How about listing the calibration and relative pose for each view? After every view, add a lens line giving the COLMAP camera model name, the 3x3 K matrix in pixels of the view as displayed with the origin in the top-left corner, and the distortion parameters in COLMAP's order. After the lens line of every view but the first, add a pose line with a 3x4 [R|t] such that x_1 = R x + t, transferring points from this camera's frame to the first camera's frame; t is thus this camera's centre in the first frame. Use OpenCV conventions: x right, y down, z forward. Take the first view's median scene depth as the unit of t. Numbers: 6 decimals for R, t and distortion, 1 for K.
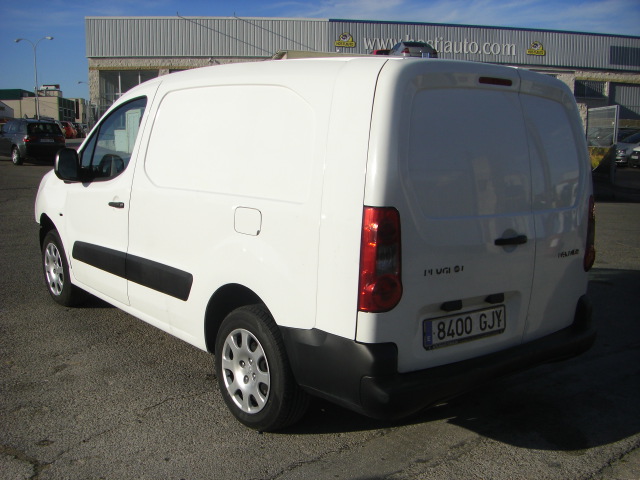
lens RADIAL K [[729.2, 0, 324.9], [0, 729.2, 246.5], [0, 0, 1]] dist [-0.149922, 0.000000]
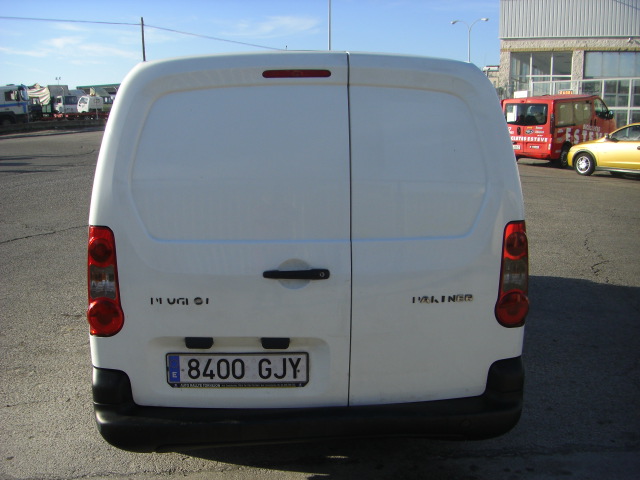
lens RADIAL K [[729.2, 0, 321.3], [0, 729.2, 245.4], [0, 0, 1]] dist [-0.149922, 0.000000]
pose [[0.833929, 0.088703, -0.544697, 0.714713], [-0.075397, 0.996056, 0.046775, -0.080023], [0.546698, 0.002061, 0.837328, 0.341005]]
